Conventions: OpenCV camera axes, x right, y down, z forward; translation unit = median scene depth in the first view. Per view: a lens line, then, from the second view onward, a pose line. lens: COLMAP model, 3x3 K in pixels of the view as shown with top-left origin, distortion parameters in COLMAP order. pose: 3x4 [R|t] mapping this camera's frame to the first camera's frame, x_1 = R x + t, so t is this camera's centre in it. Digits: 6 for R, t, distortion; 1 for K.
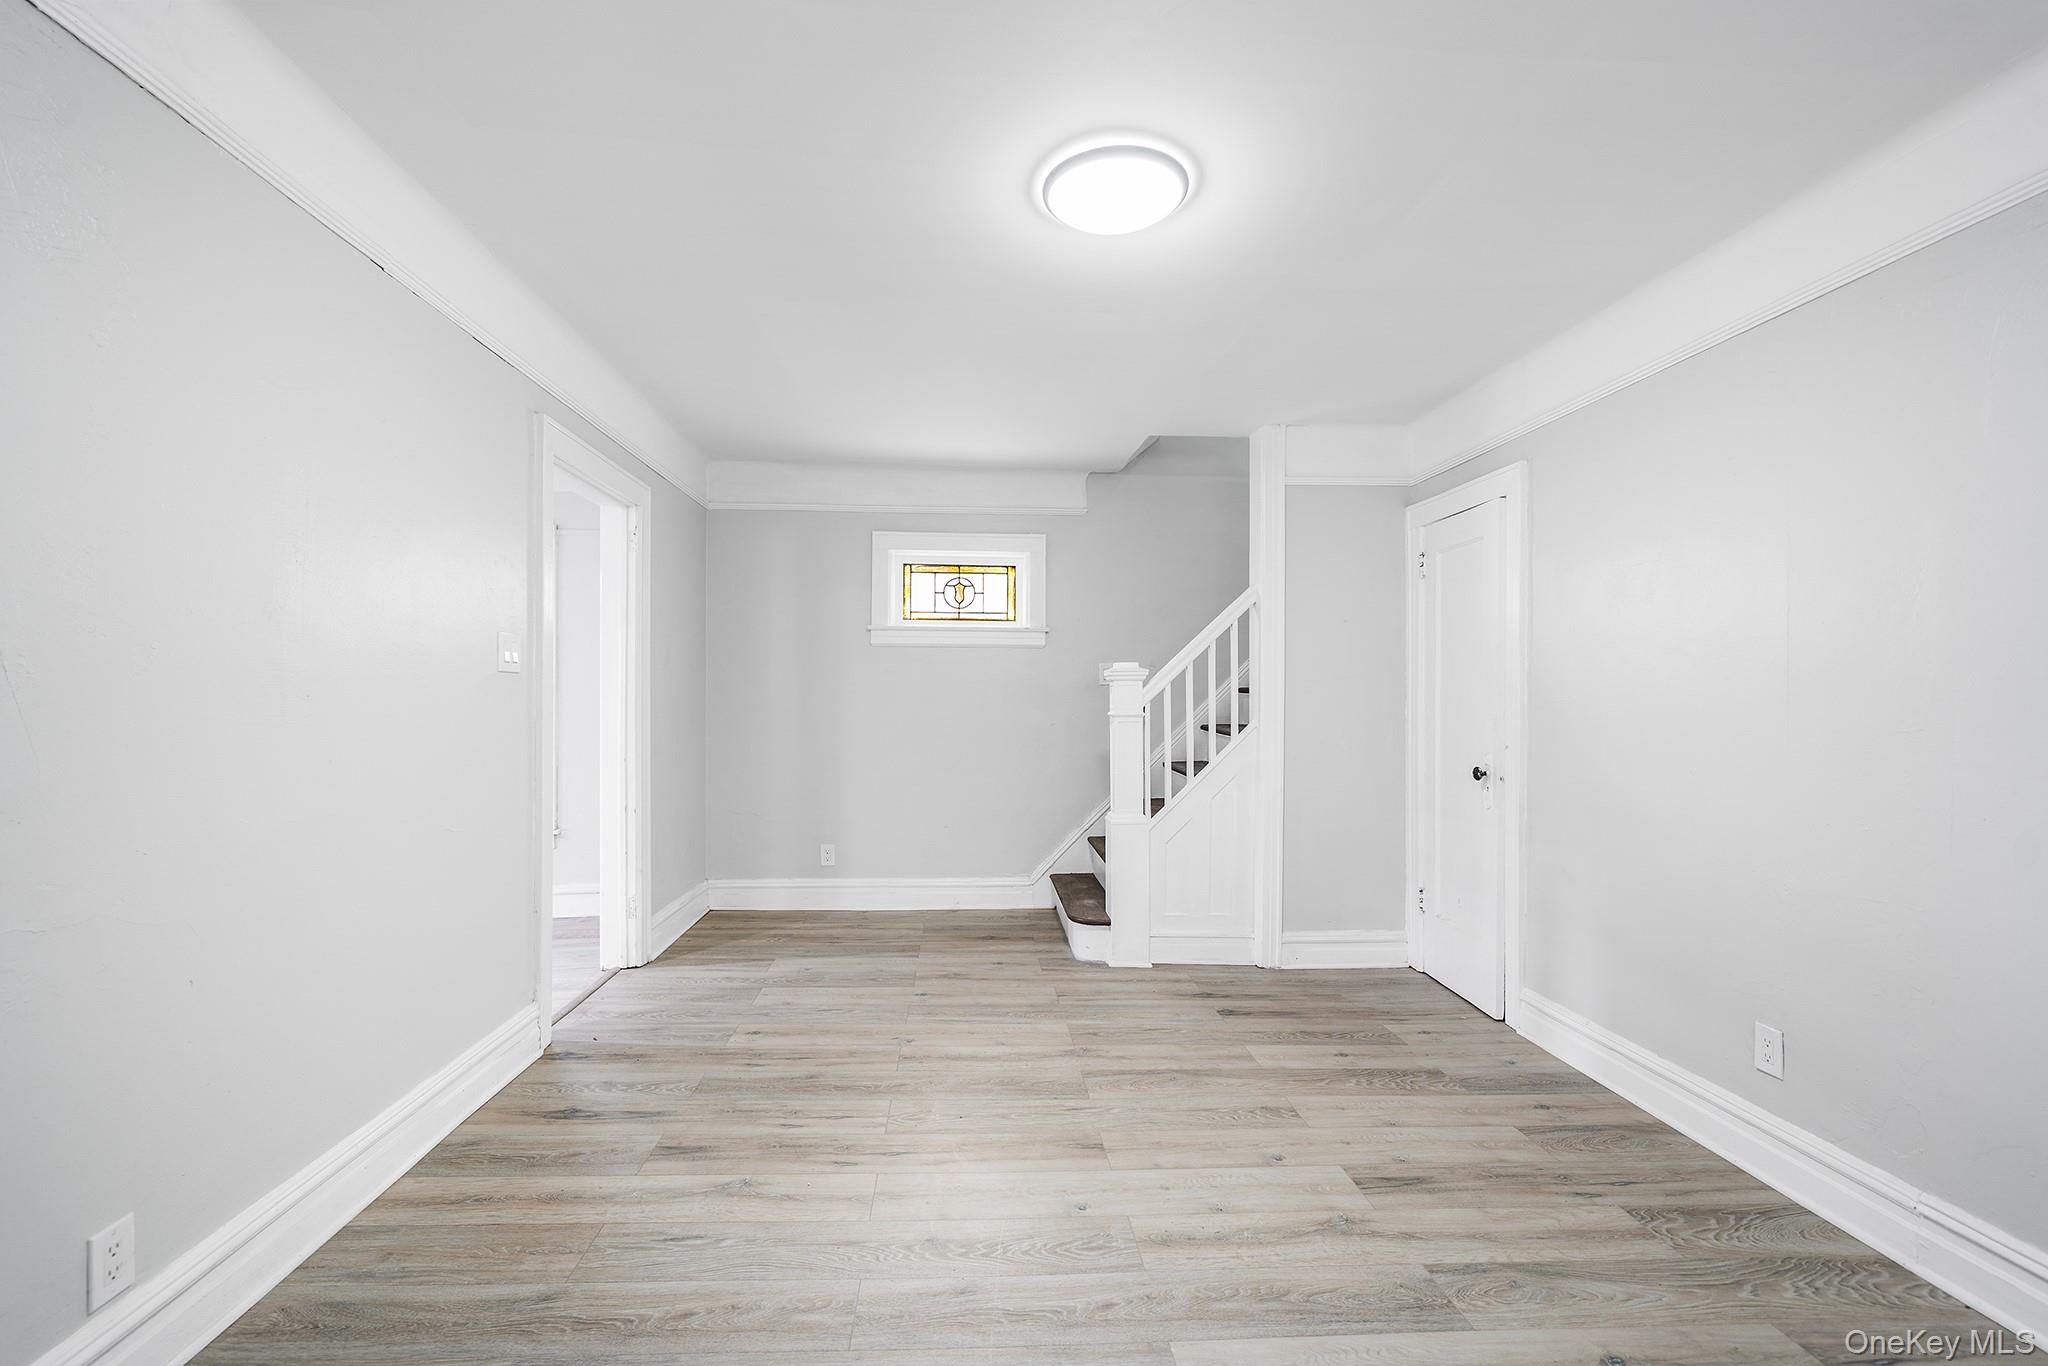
lens RADIAL K [[874.9, 0, 1024.0], [0, 874.9, 690.8], [0, 0, 1]] dist [0.000167, 0.000217]
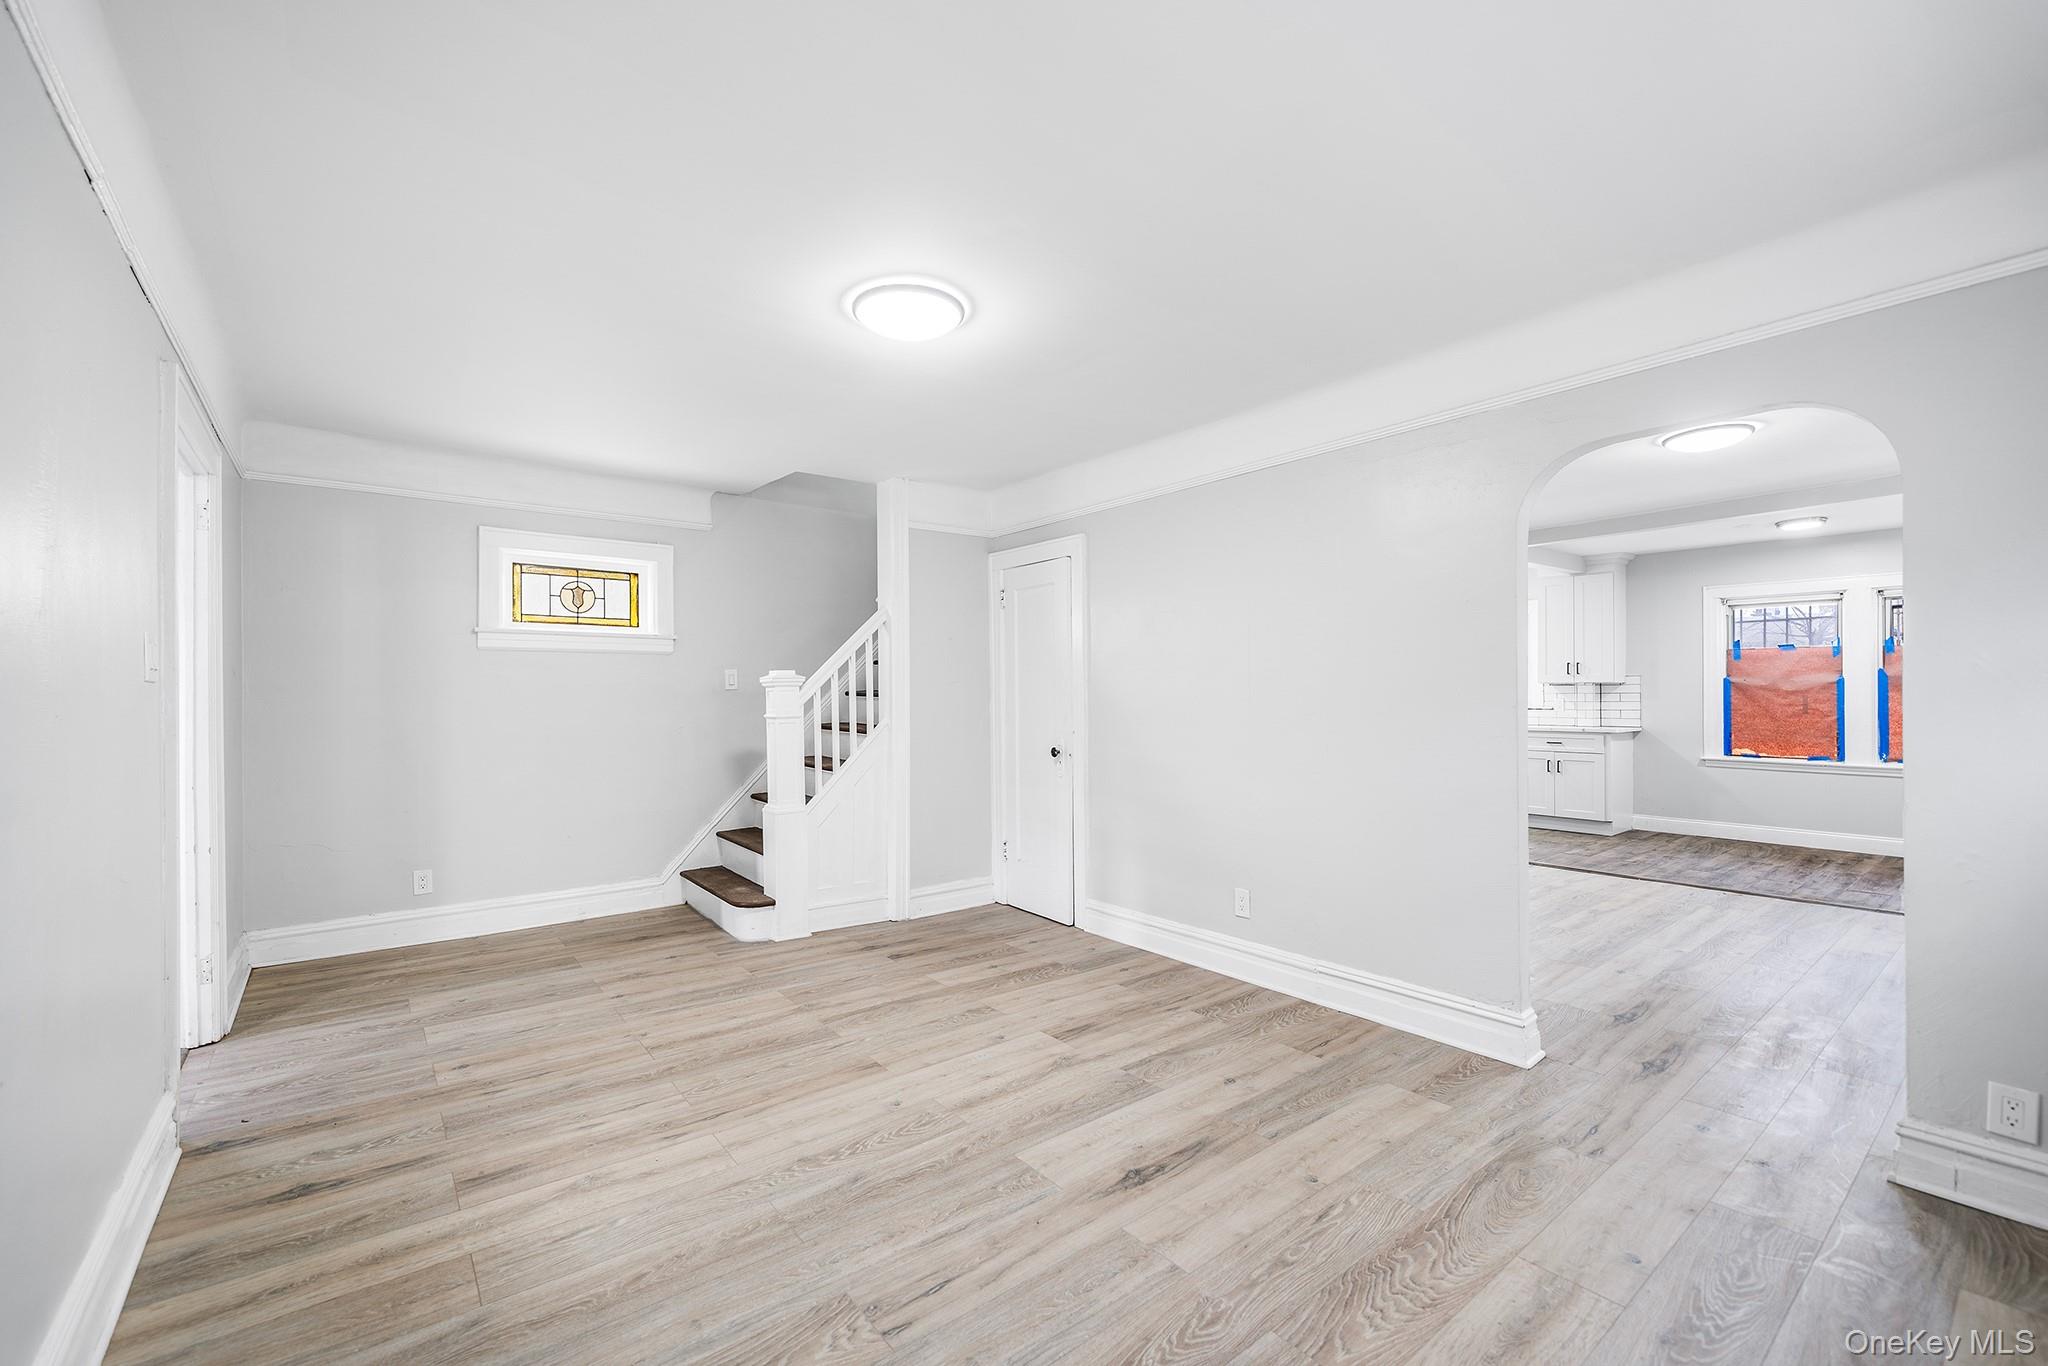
lens RADIAL K [[827.2, 0, 1010.3], [0, 827.2, 686.8], [0, 0, 1]] dist [-0.001702, 0.000121]
pose [[0.827226, -0.004557, 0.561851, -0.327169], [0.007945, 0.999962, -0.003586, -0.007211], [-0.561813, 0.007430, 0.827231, -0.063993]]
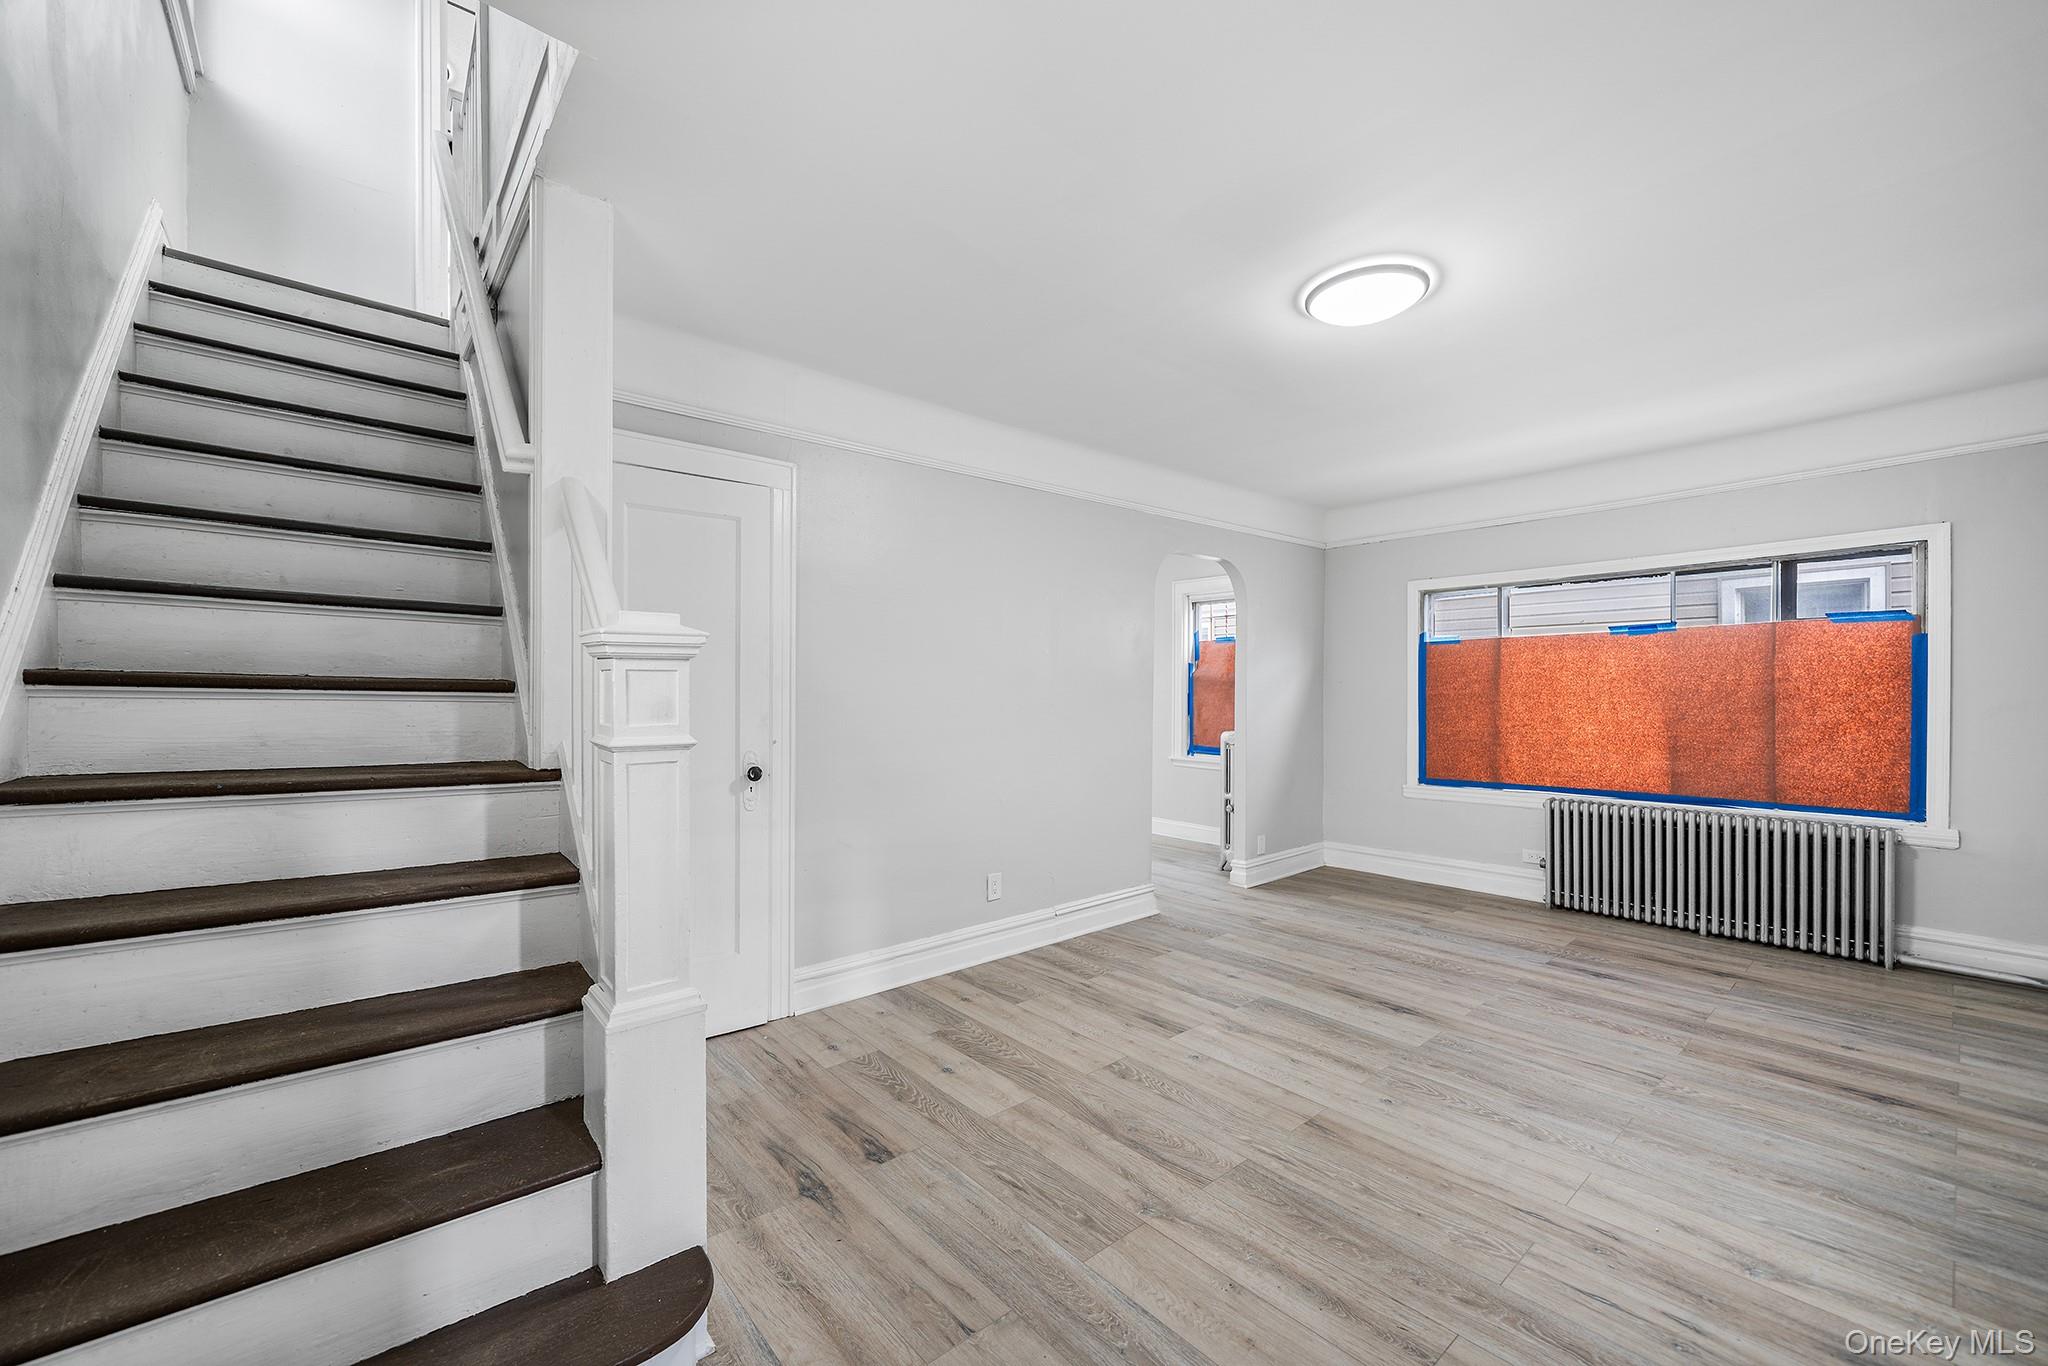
lens RADIAL K [[797.2, 0, 1020.0], [0, 797.2, 696.0], [0, 0, 1]] dist [0.000394, 0.000433]
pose [[-0.585292, -0.014858, 0.810687, -0.376439], [-0.008365, 0.999890, 0.012286, 0.001958], [-0.810780, 0.000410, -0.585351, 1.457355]]
